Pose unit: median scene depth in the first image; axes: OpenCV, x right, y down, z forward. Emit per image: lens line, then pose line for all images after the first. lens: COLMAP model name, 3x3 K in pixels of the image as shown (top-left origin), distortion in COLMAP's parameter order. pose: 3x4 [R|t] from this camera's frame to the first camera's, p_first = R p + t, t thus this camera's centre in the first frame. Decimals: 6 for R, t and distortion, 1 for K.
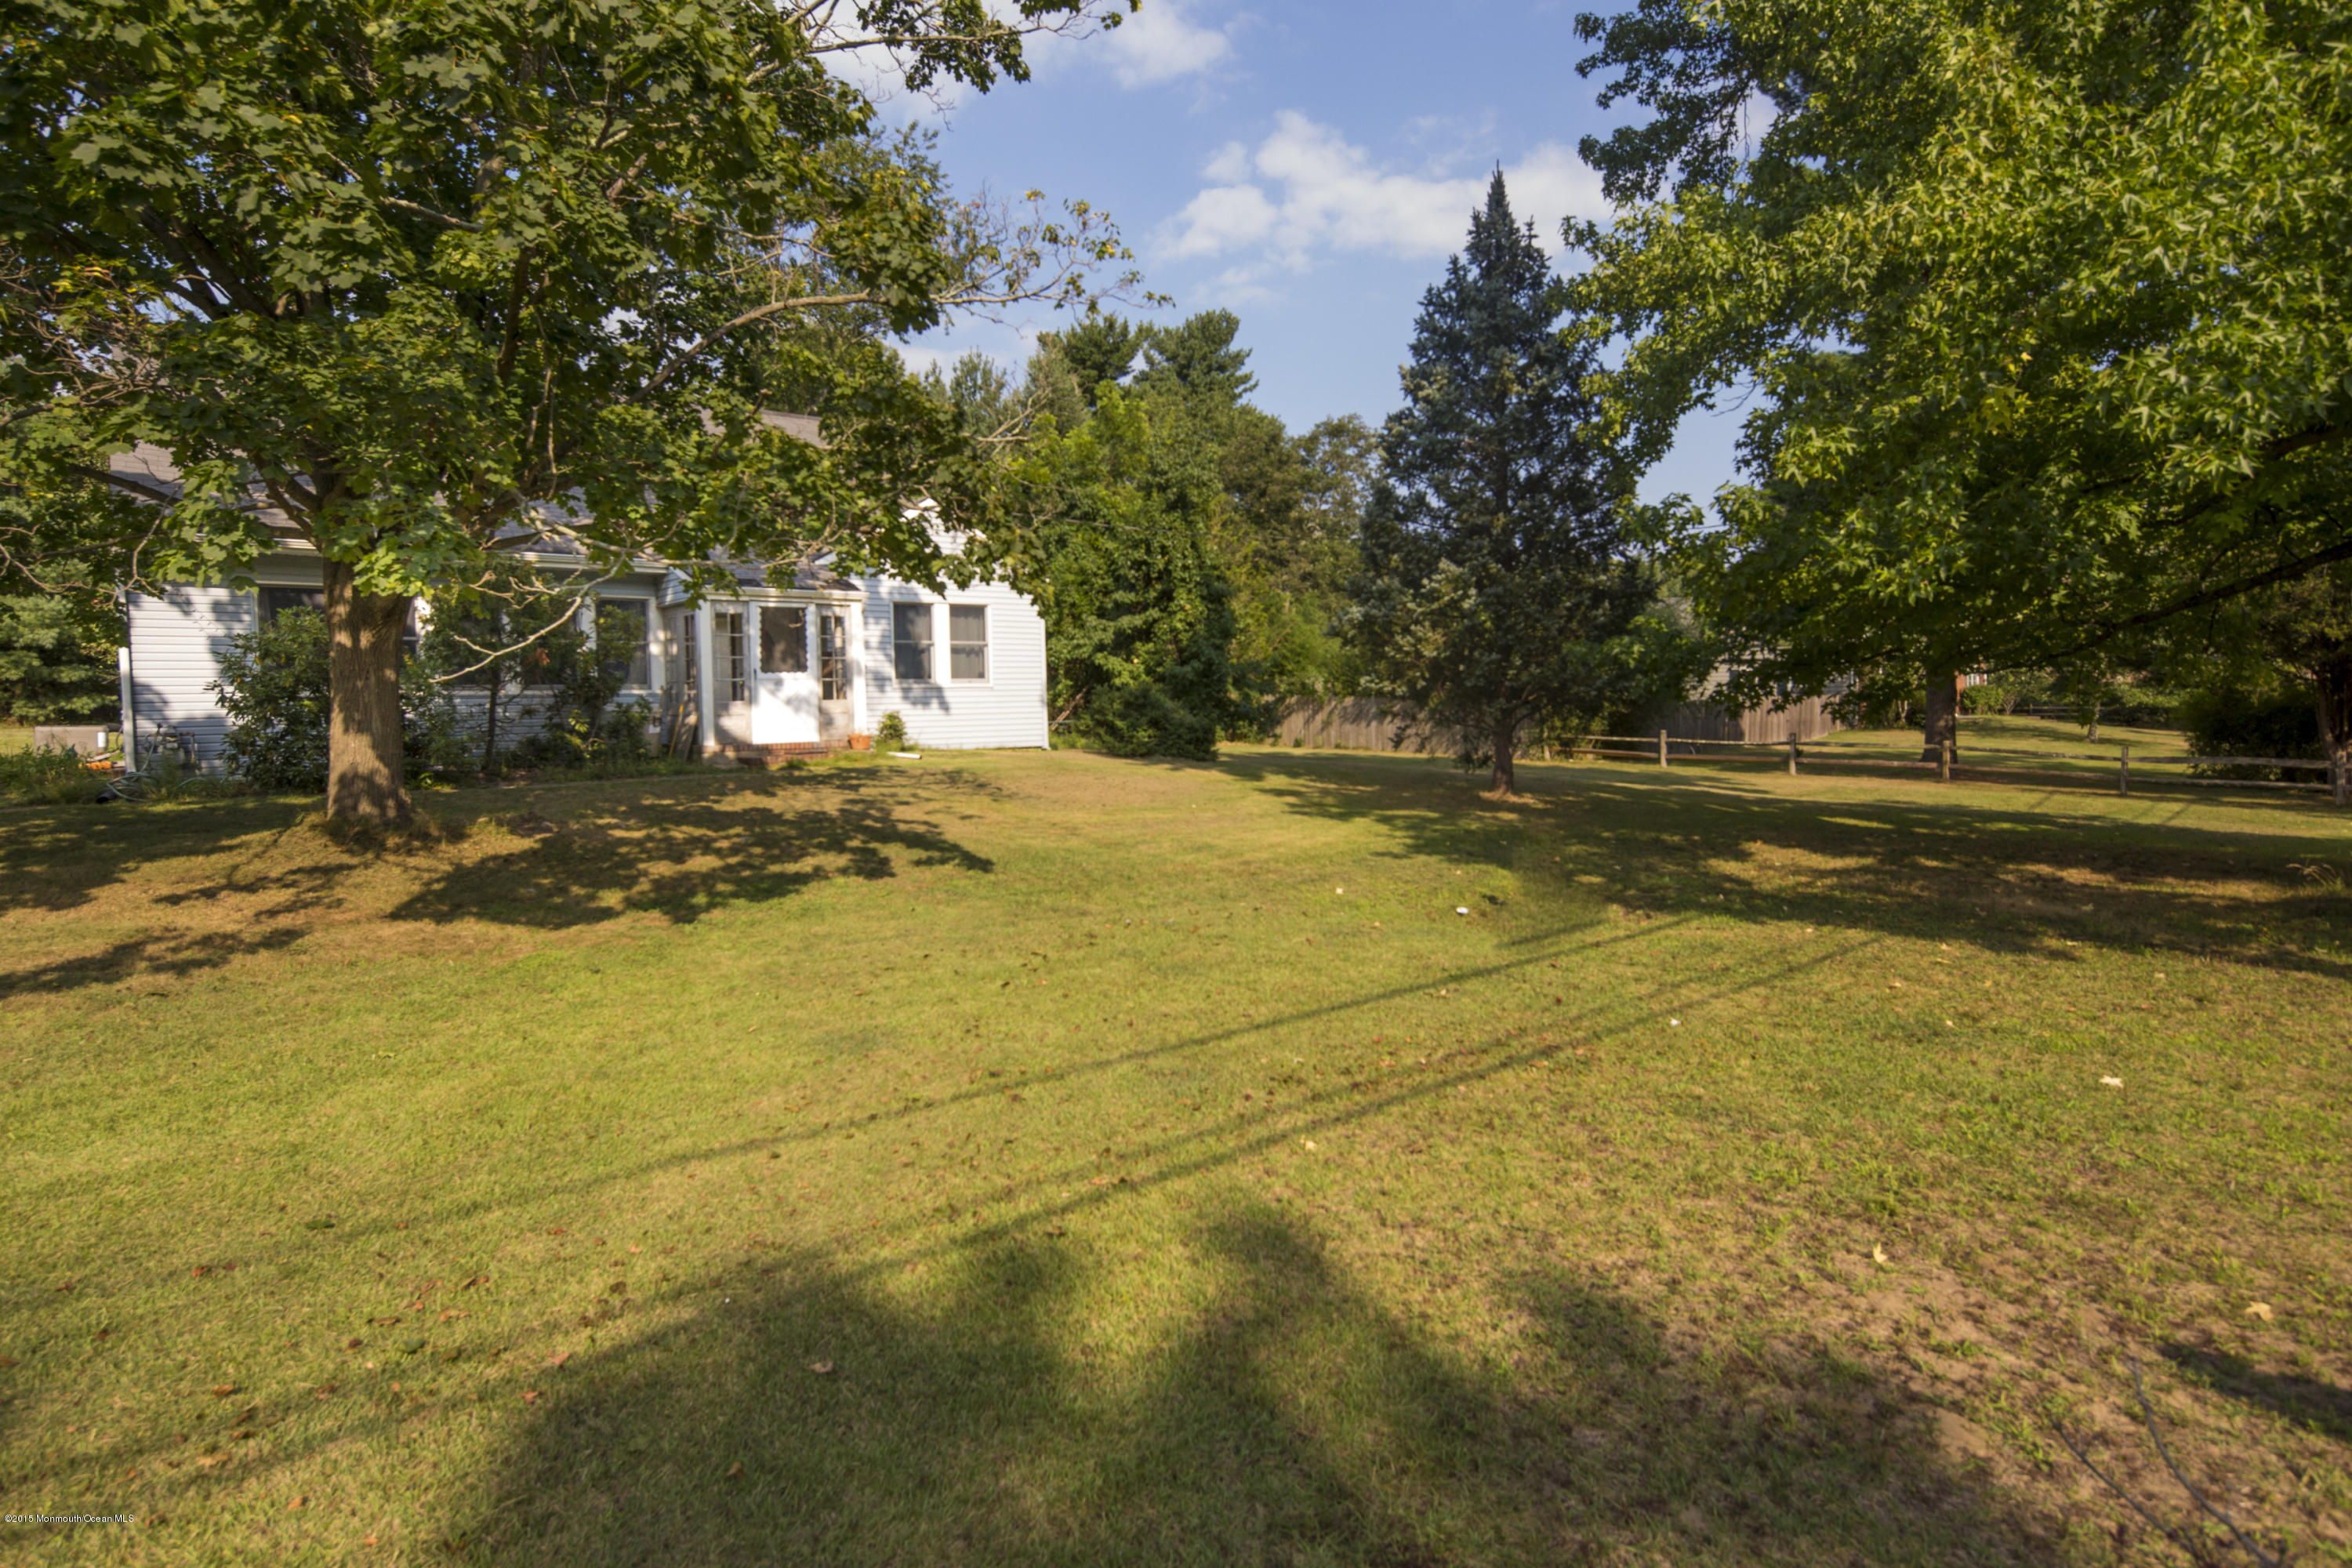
lens RADIAL K [[1357.1, 0, 1199.9], [0, 1357.1, 761.9], [0, 0, 1]] dist [0.043957, -0.000200]
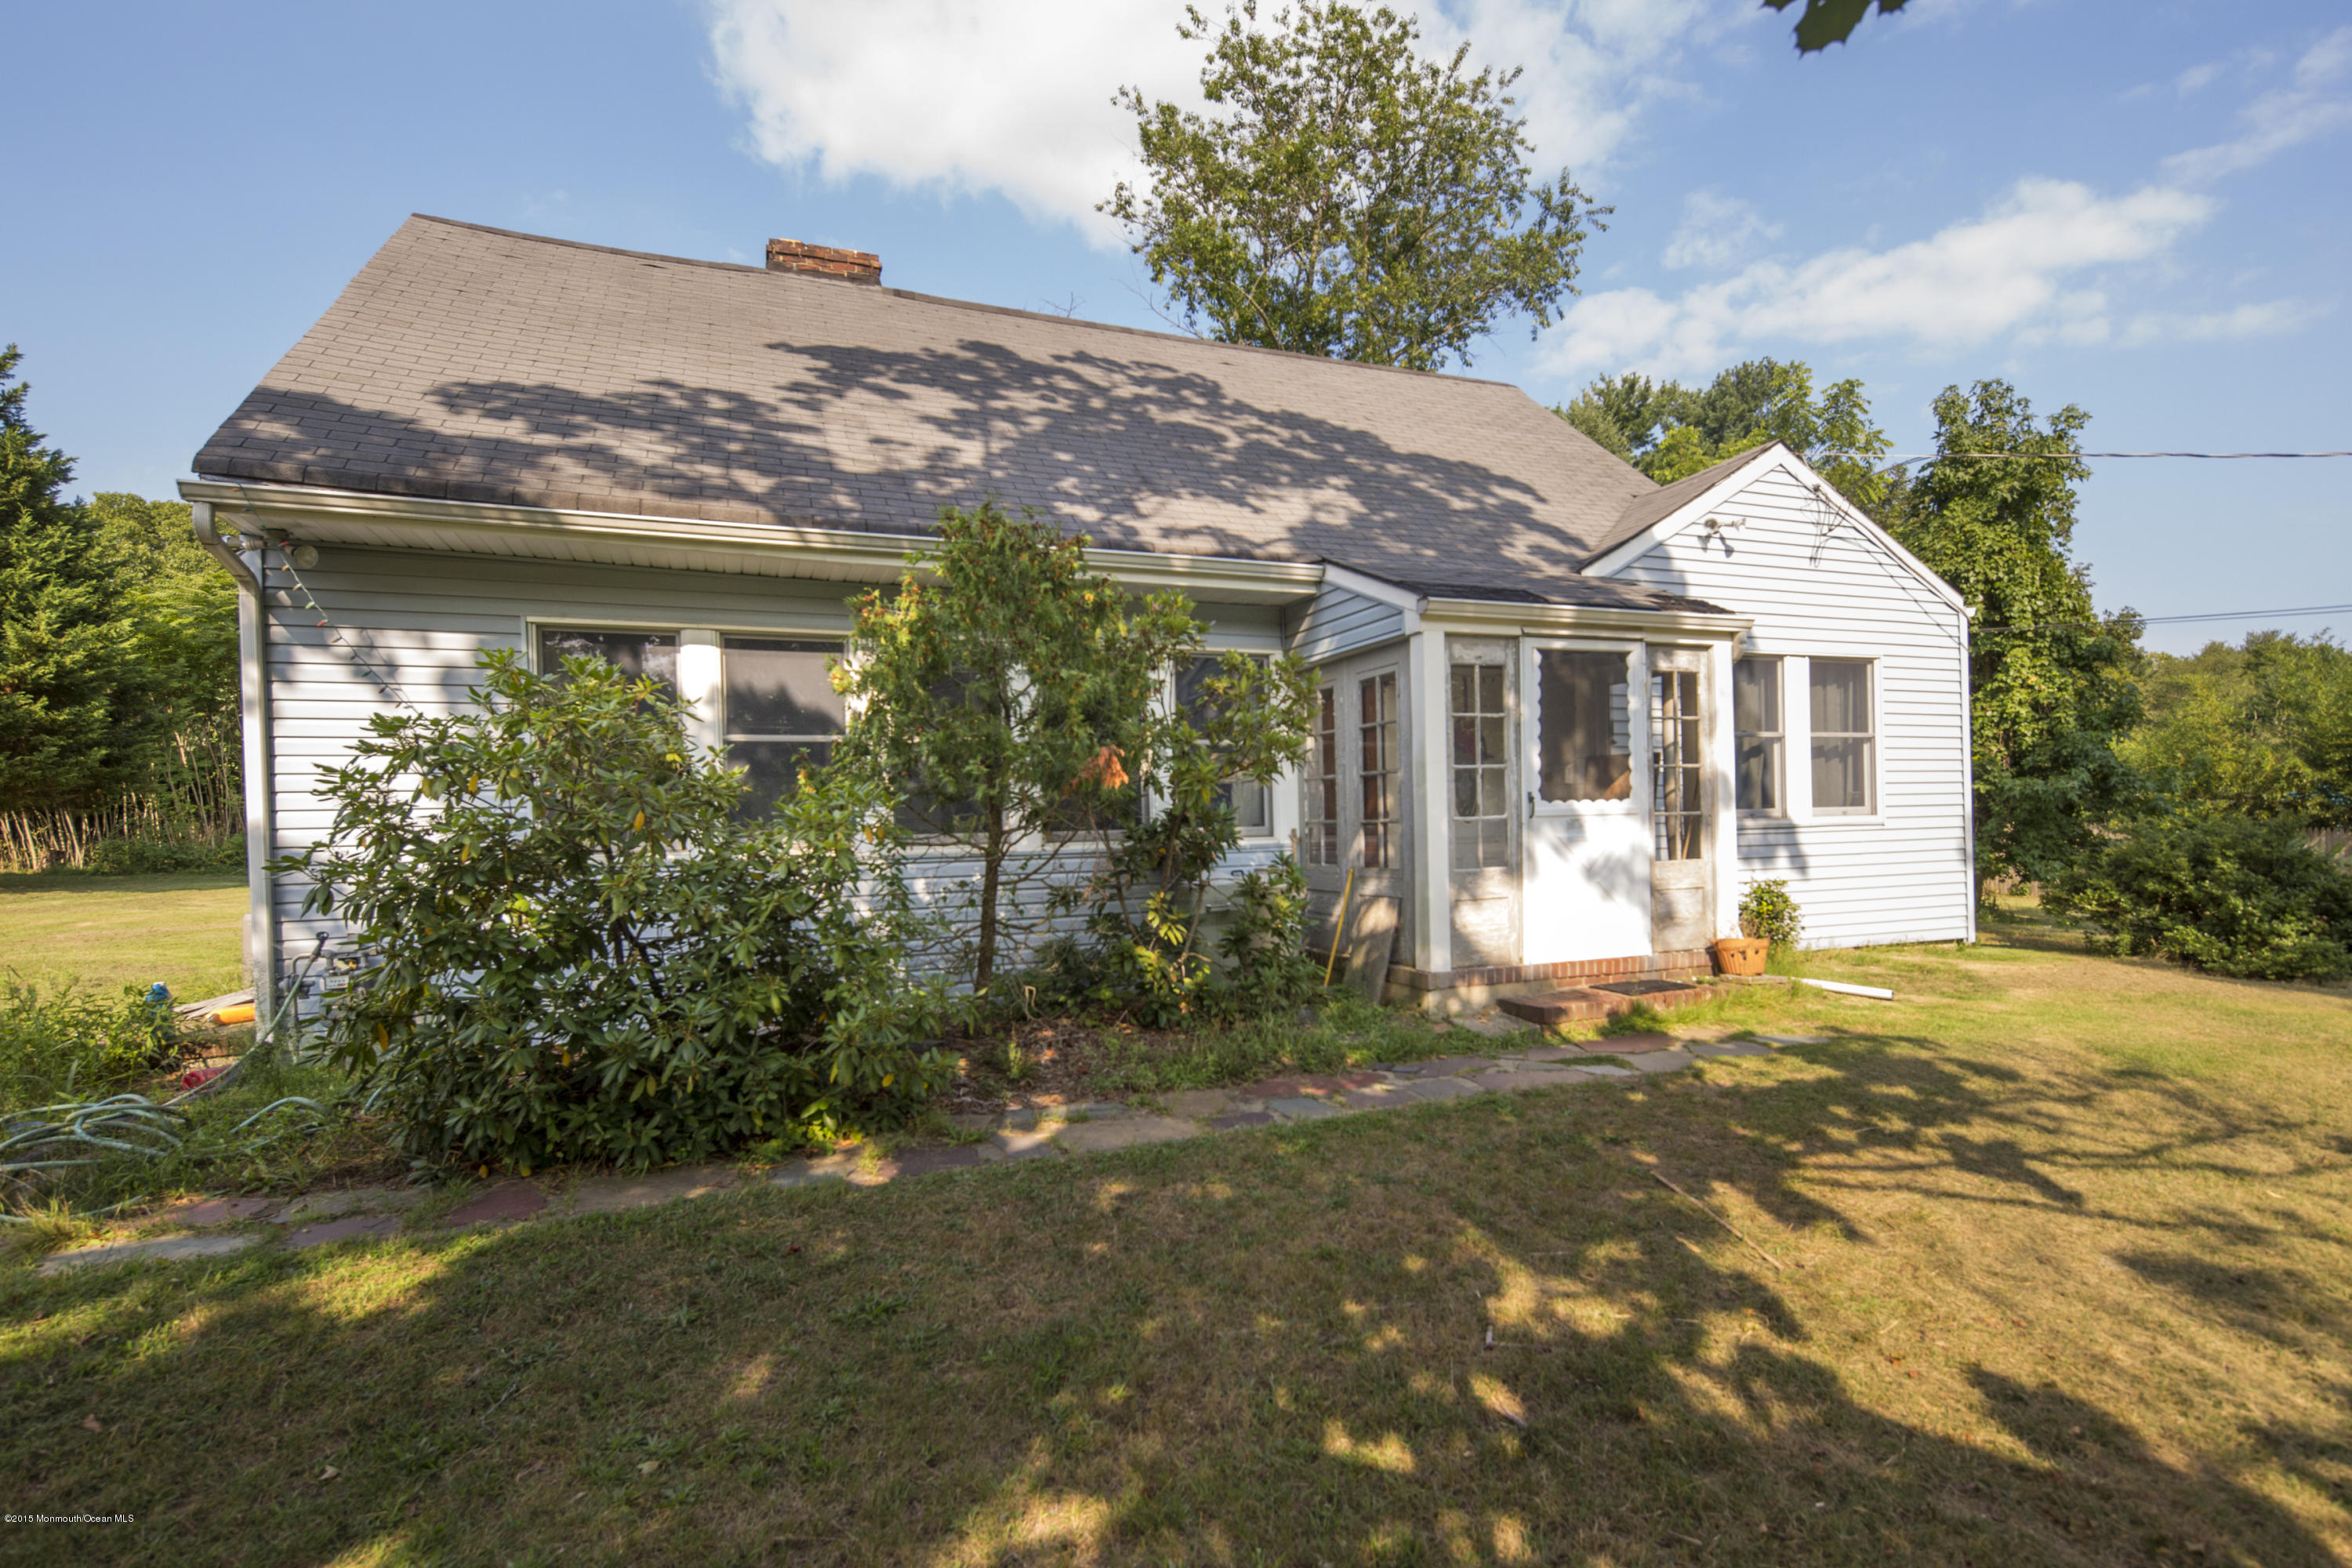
lens RADIAL K [[1188.1, 0, 1170.2], [0, 1188.1, 794.6], [0, 0, 1]] dist [0.003133, -0.001982]
pose [[0.950289, -0.004387, -0.311337, -0.287960], [-0.014074, 0.998274, -0.057024, -0.040616], [0.311050, 0.058571, 0.948587, 0.552679]]
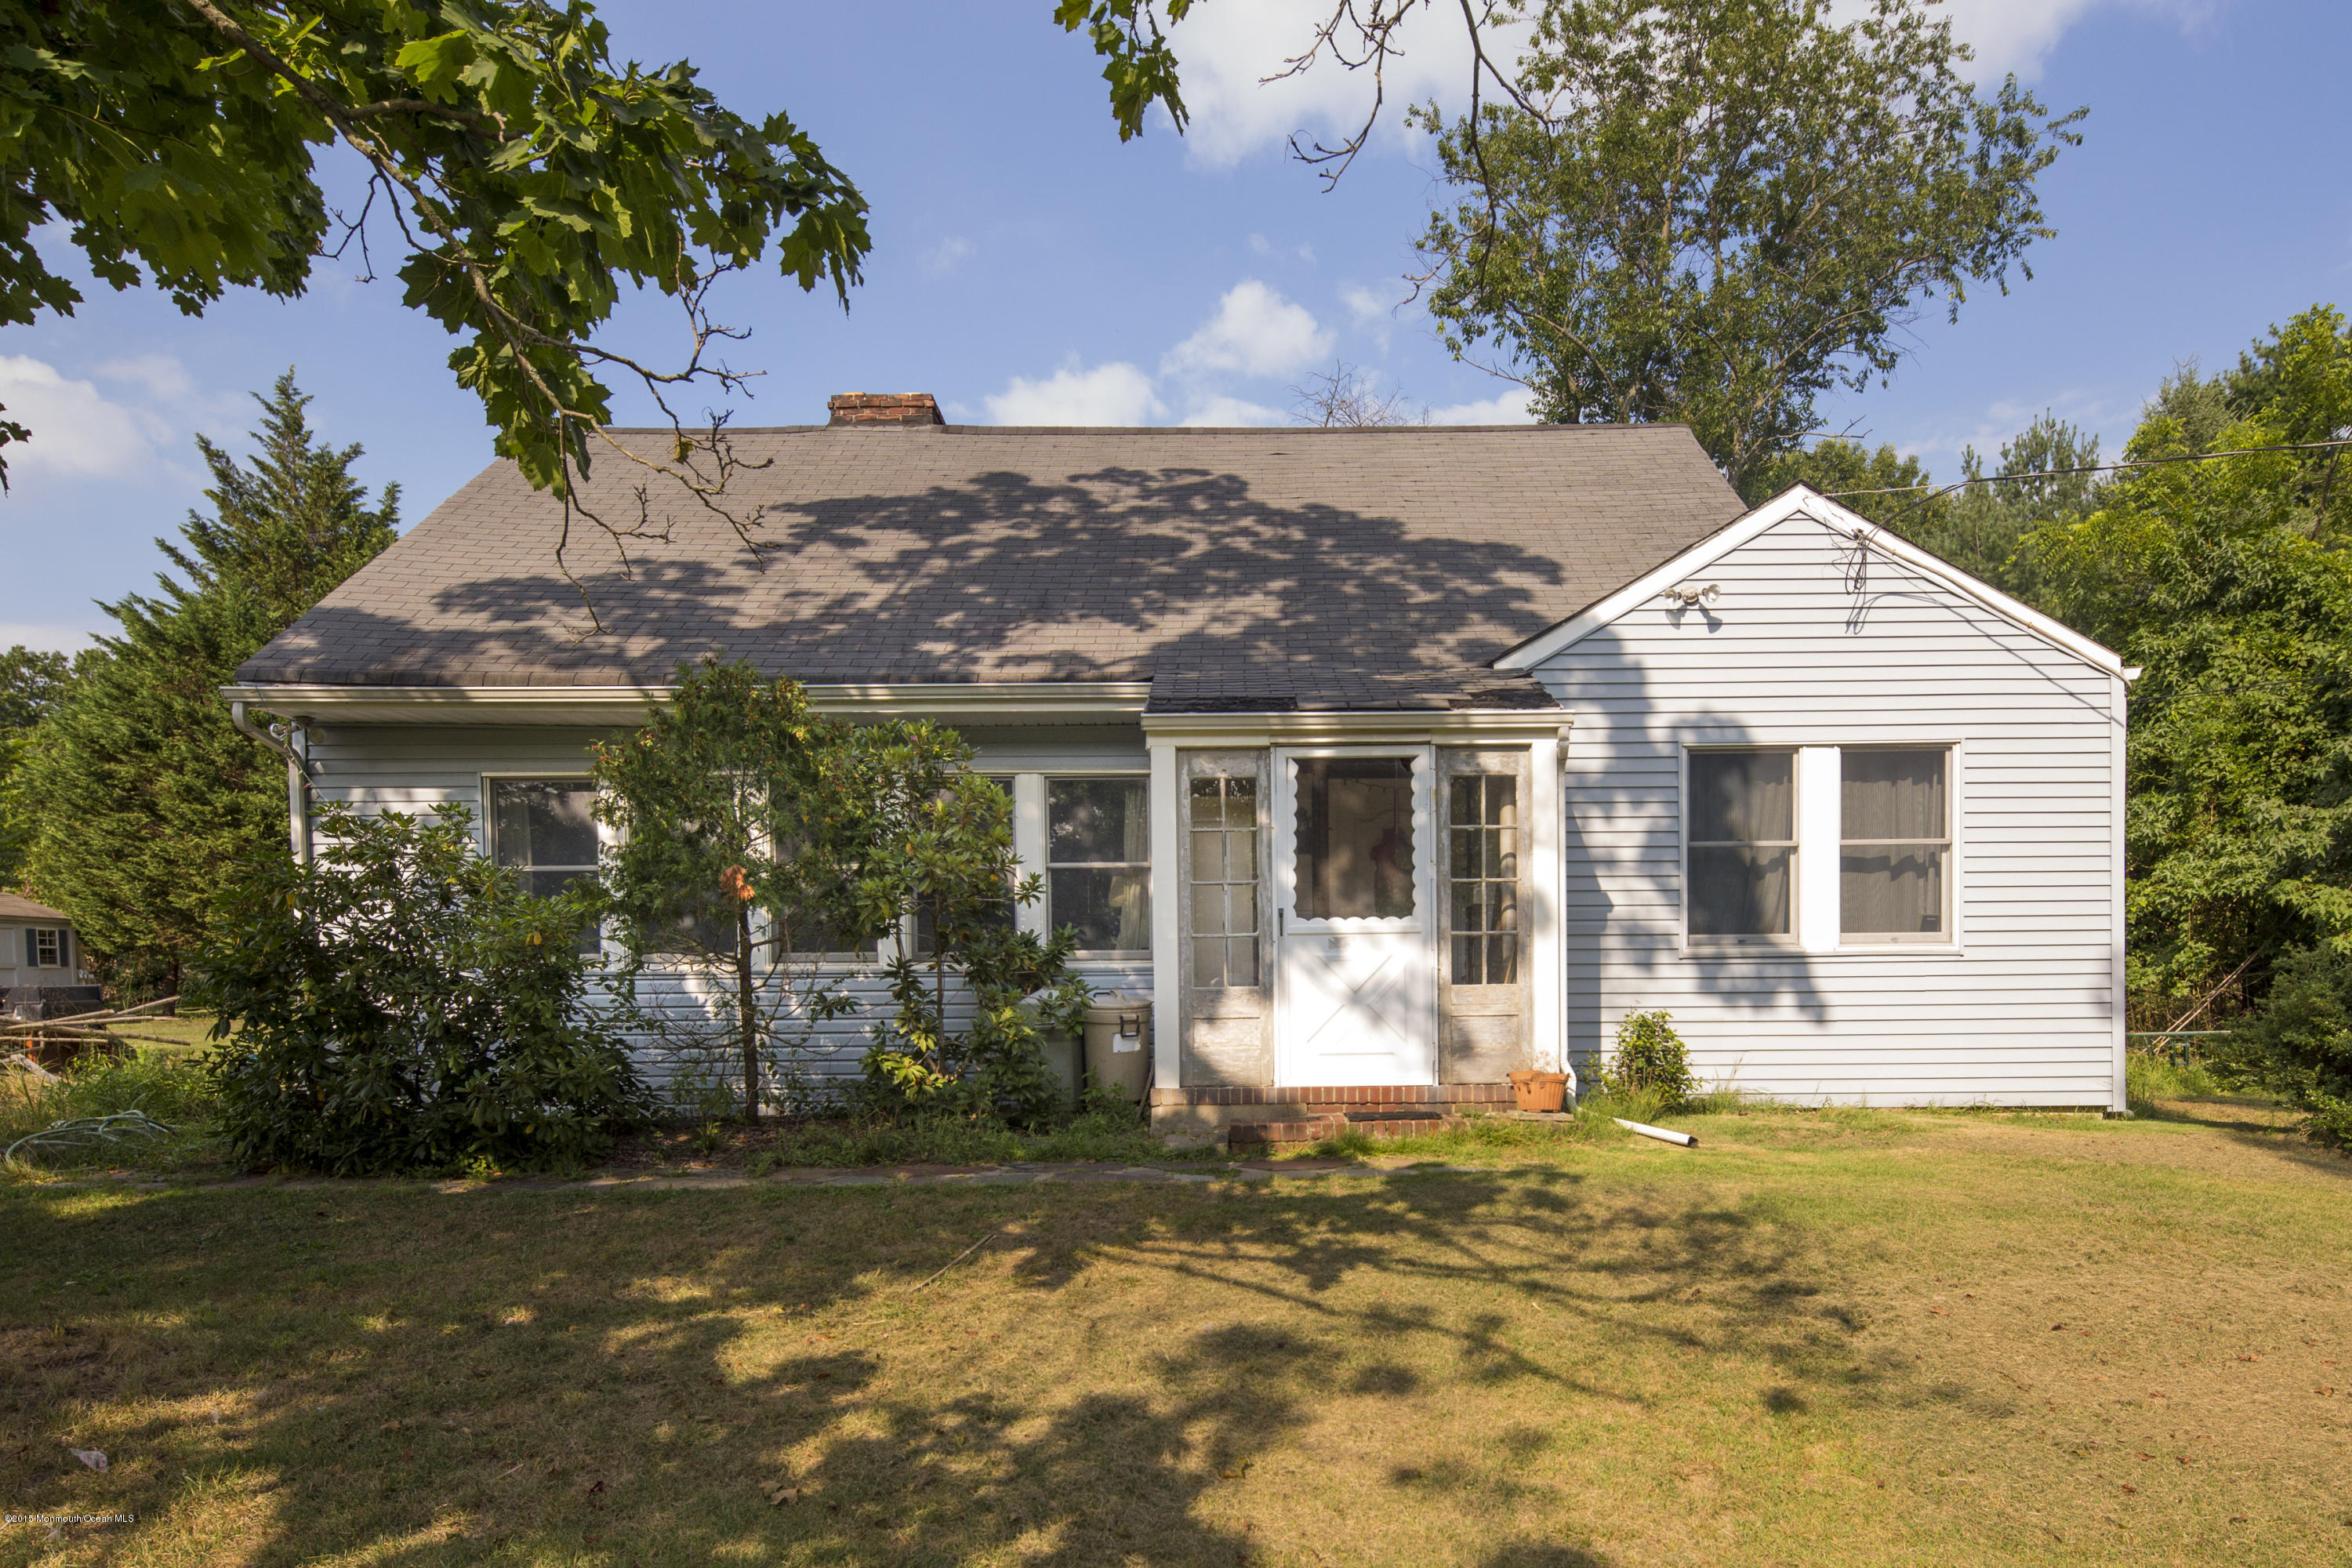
lens RADIAL K [[1432.7, 0, 1183.4], [0, 1432.7, 993.5], [0, 0, 1]] dist [0.003824, 0.006770]
pose [[0.755234, 0.019551, -0.655163, -0.055734], [-0.038134, 0.999173, -0.014143, -0.032382], [0.654345, 0.035665, 0.755355, 0.593515]]
